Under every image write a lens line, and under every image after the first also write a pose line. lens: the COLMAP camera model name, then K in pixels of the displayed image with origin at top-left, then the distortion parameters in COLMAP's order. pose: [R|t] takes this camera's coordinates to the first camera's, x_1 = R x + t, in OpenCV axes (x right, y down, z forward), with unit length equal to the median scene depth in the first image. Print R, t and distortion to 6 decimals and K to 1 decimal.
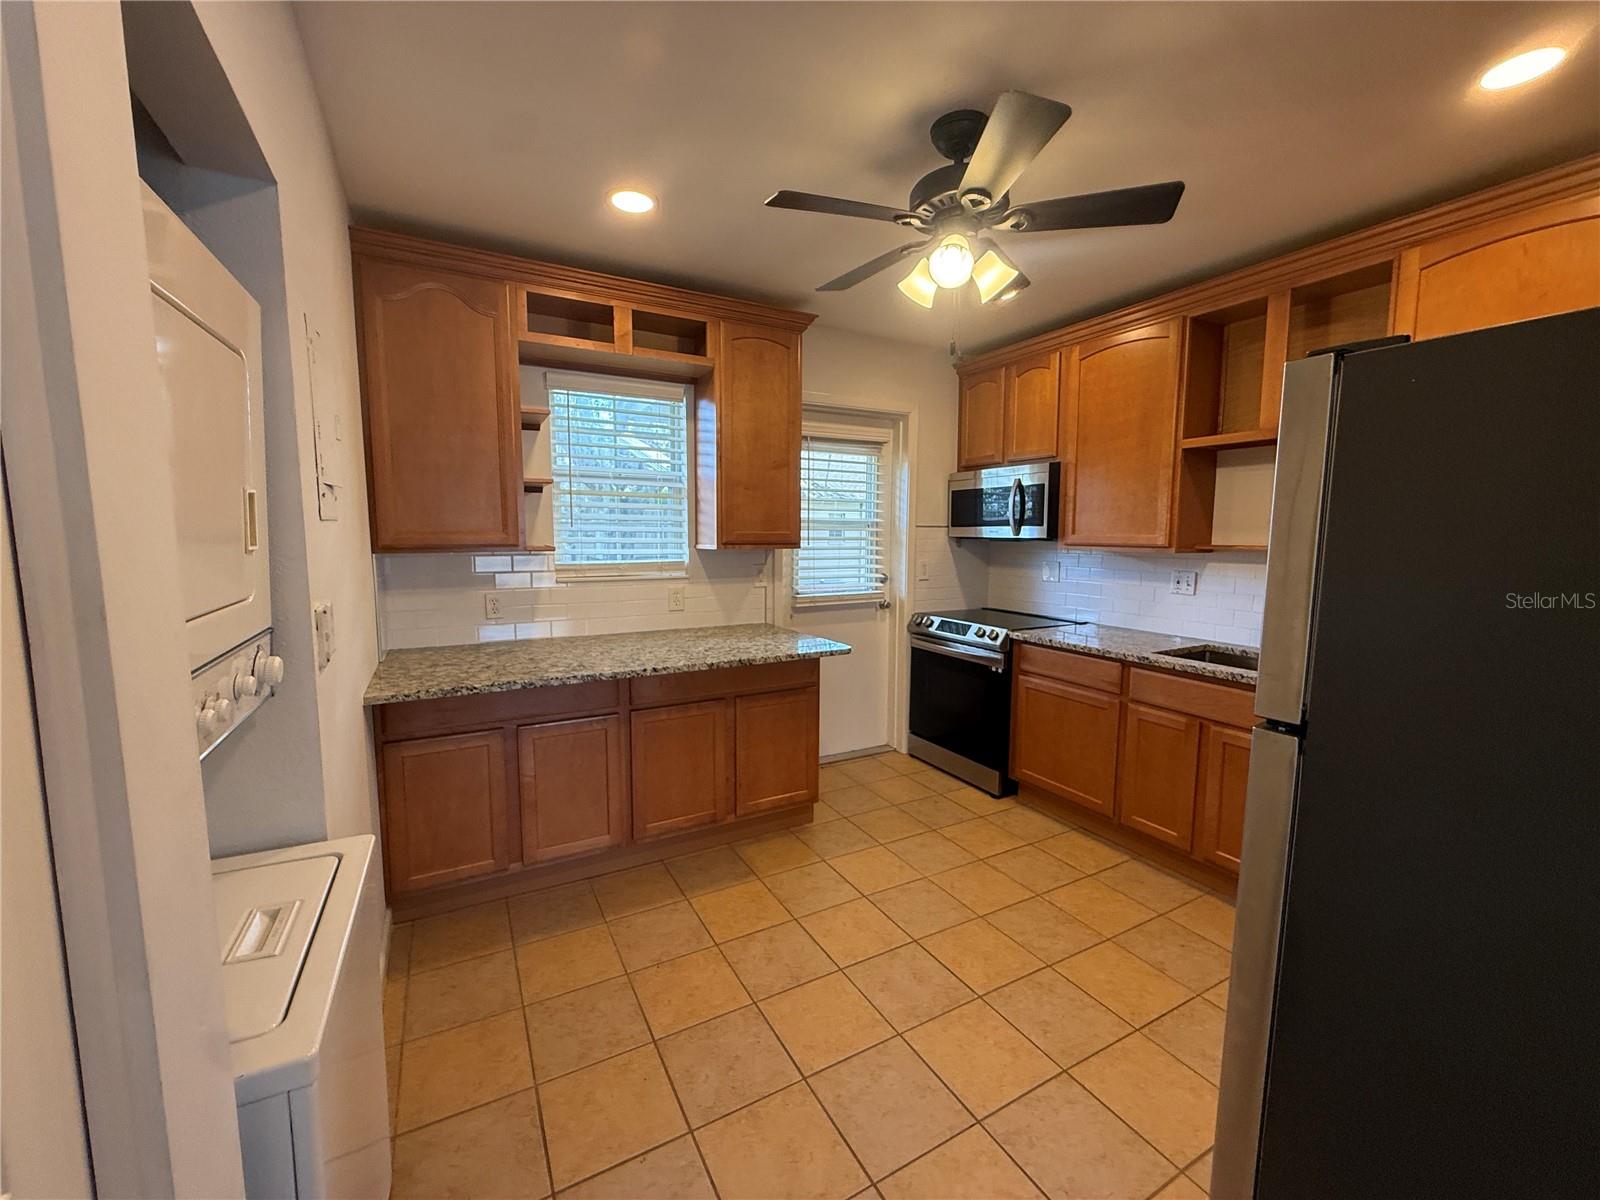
lens RADIAL K [[642.7, 0, 797.6], [0, 642.7, 598.9], [0, 0, 1]] dist [0.003569, 0.000041]
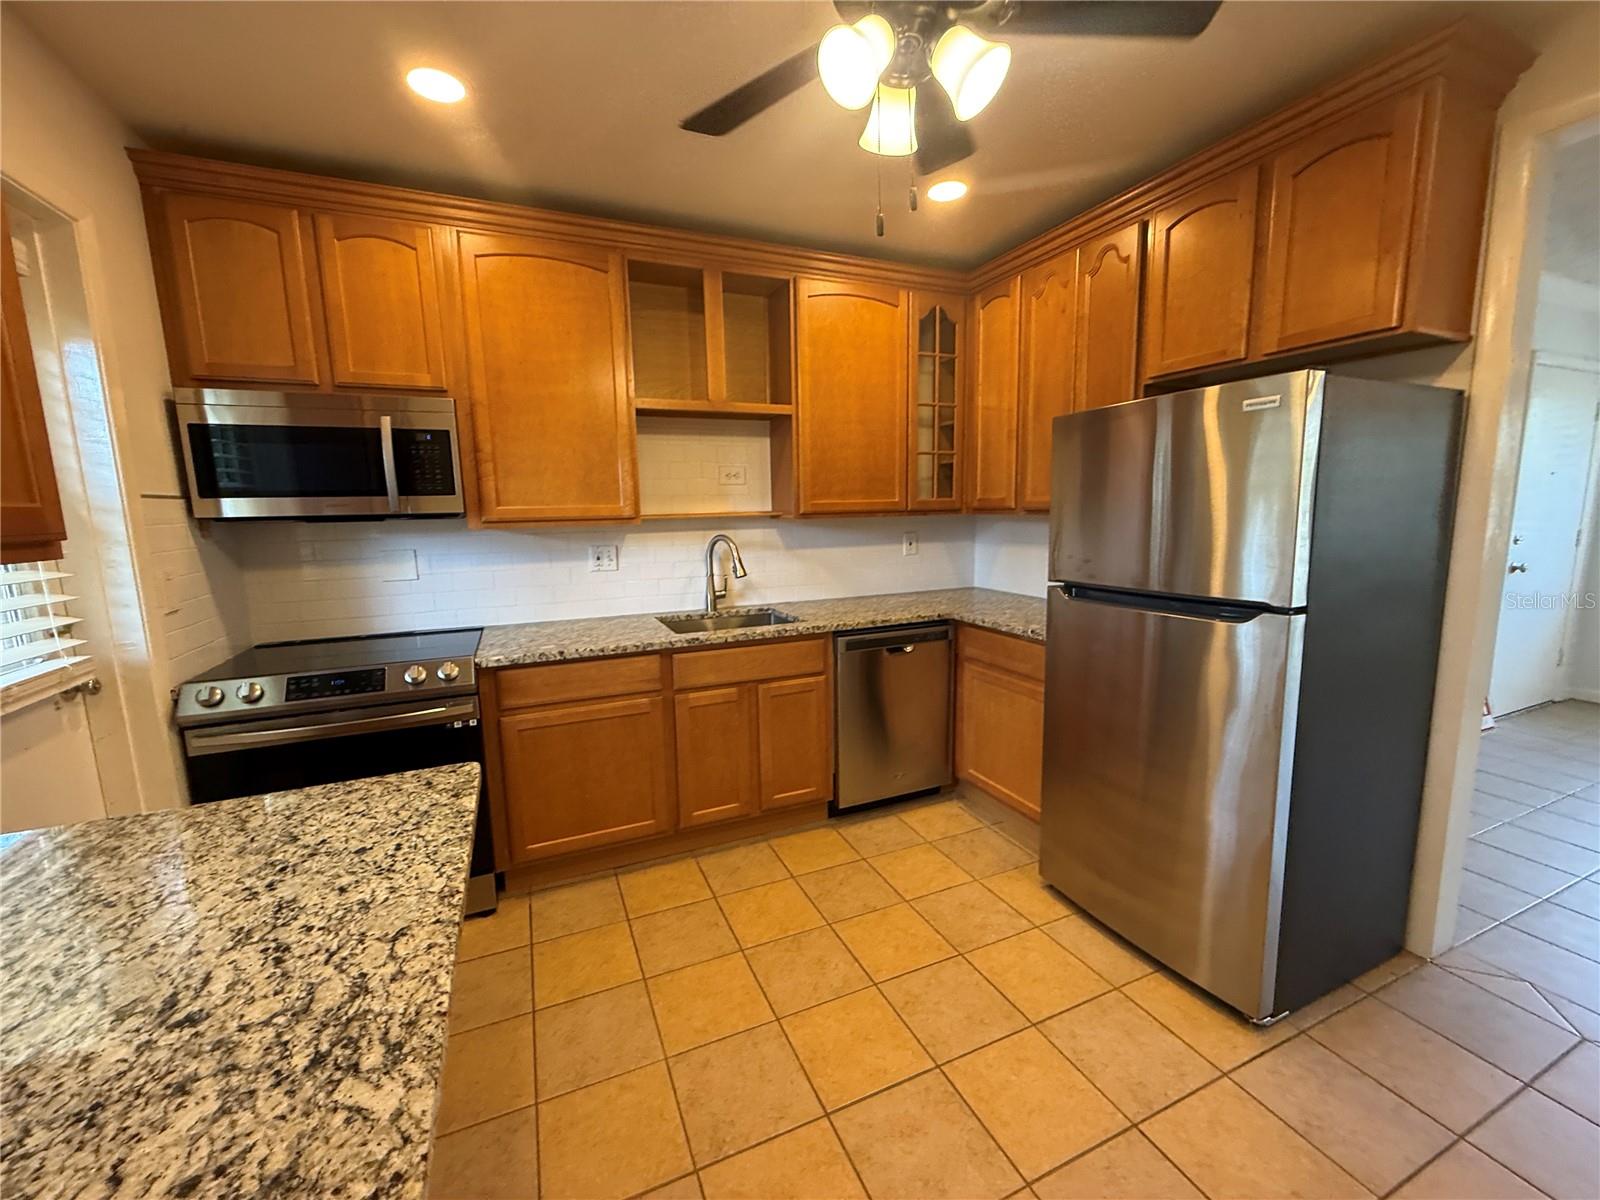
lens RADIAL K [[642.7, 0, 797.0], [0, 642.7, 600.1], [0, 0, 1]] dist [0.003569, 0.000041]
pose [[0.093102, -0.153676, 0.983725, -0.290805], [0.123112, 0.982212, 0.141788, -0.064924], [-0.988016, 0.107908, 0.110365, 0.667201]]
